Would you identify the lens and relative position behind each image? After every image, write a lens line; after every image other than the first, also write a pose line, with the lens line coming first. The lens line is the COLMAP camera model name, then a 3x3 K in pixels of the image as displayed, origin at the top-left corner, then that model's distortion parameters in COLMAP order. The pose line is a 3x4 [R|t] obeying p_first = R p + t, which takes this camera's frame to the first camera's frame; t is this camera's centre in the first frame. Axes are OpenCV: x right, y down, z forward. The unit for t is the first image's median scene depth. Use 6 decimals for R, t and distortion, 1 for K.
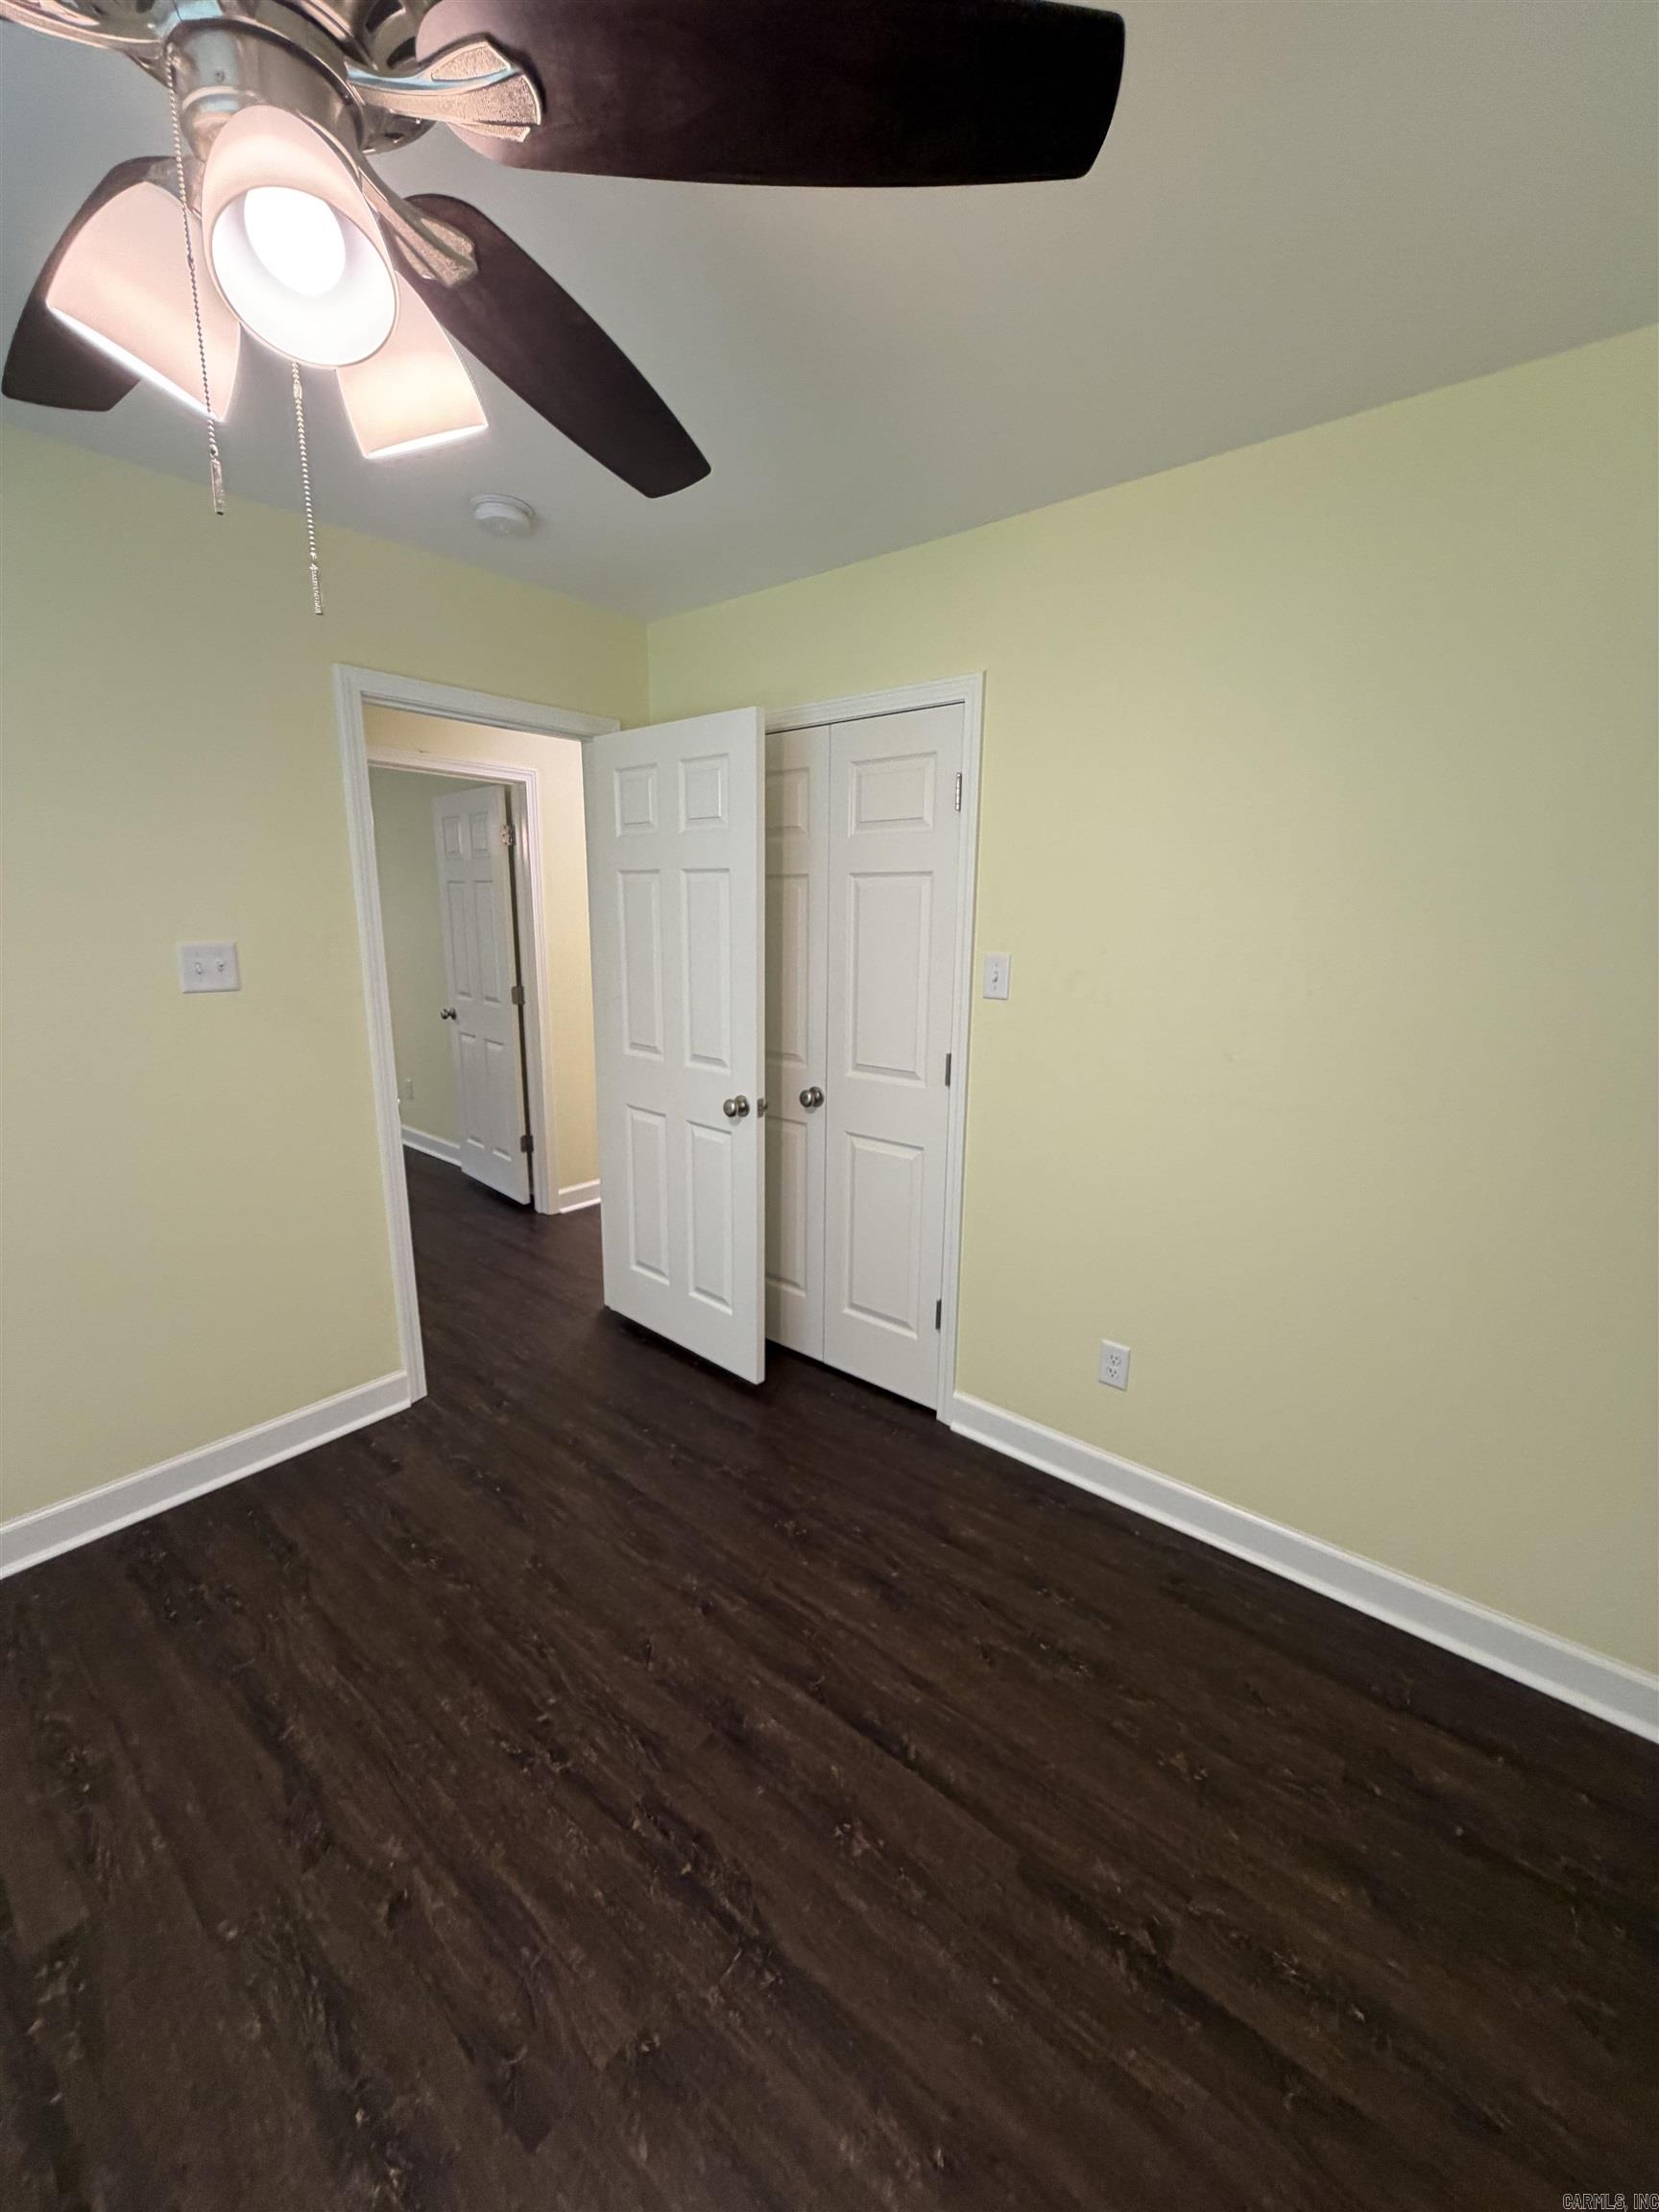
lens RADIAL K [[883.0, 0, 828.4], [0, 883.0, 1097.8], [0, 0, 1]] dist [0.001907, 0.000020]
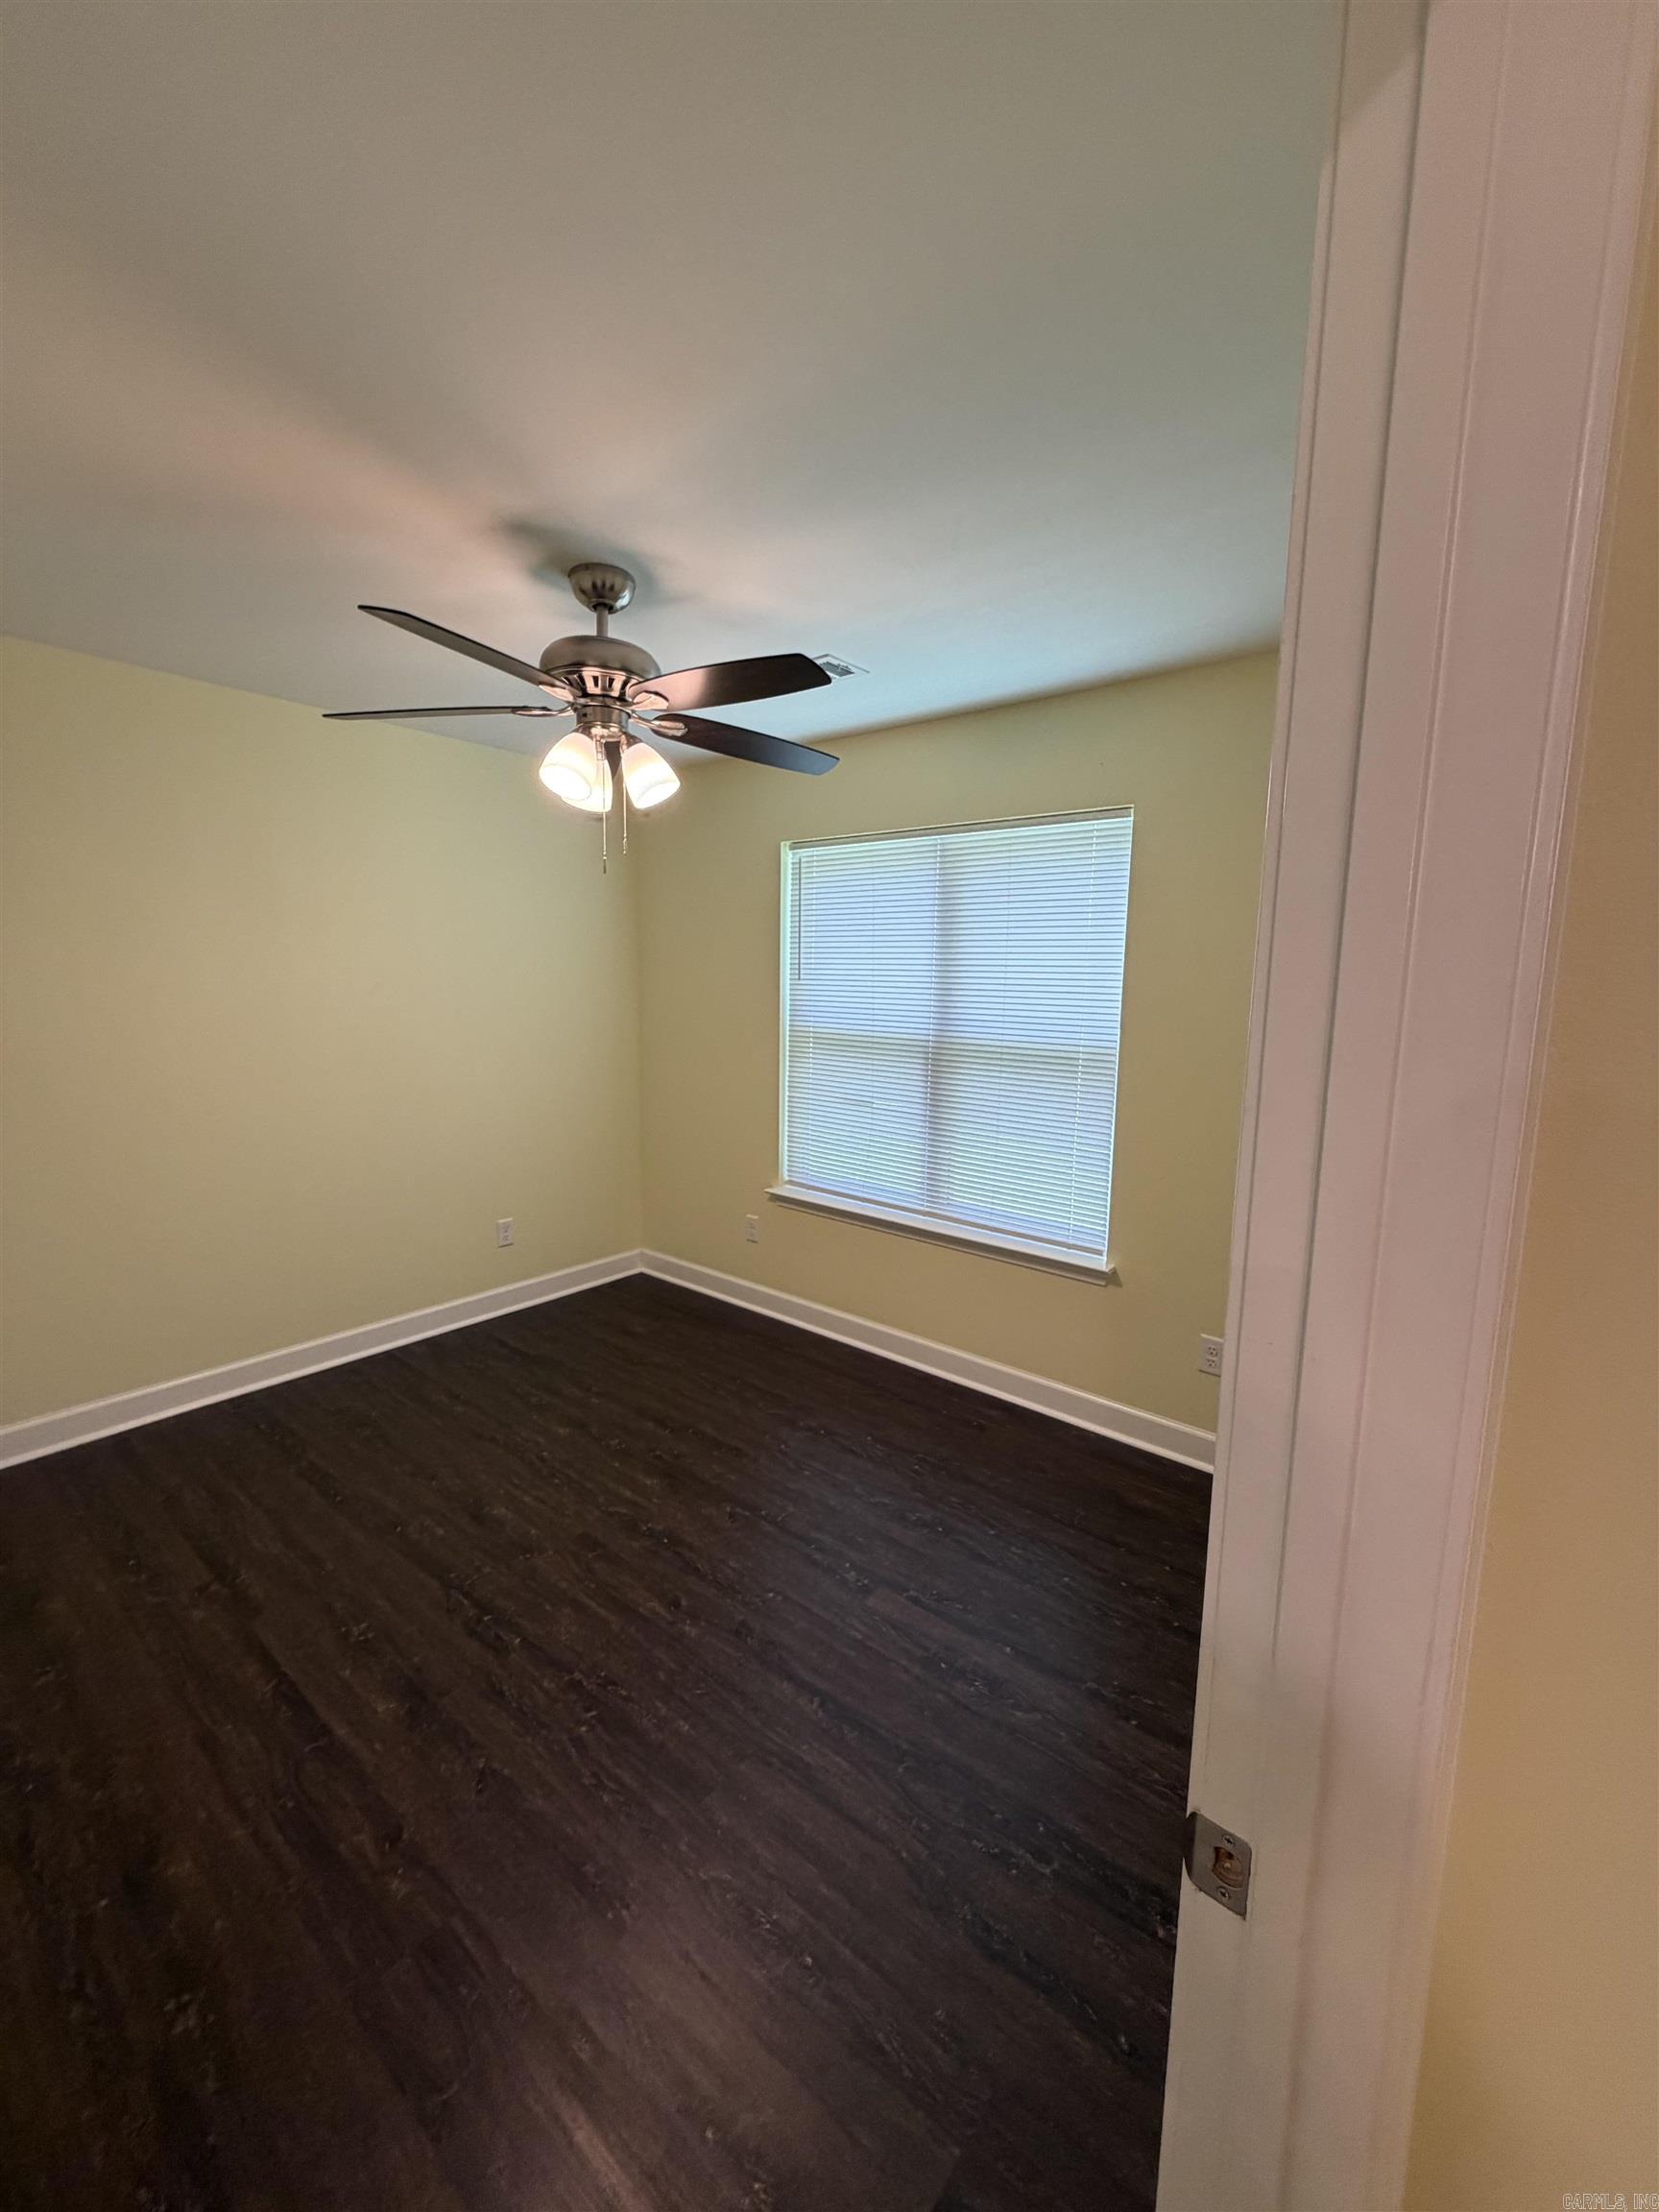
lens RADIAL K [[883.0, 0, 828.4], [0, 883.0, 1097.8], [0, 0, 1]] dist [0.001907, 0.000020]
pose [[-0.999388, -0.032515, -0.012902, -0.599331], [-0.034967, 0.939191, 0.341609, -0.409344], [0.001010, 0.341851, -0.939754, 1.834649]]
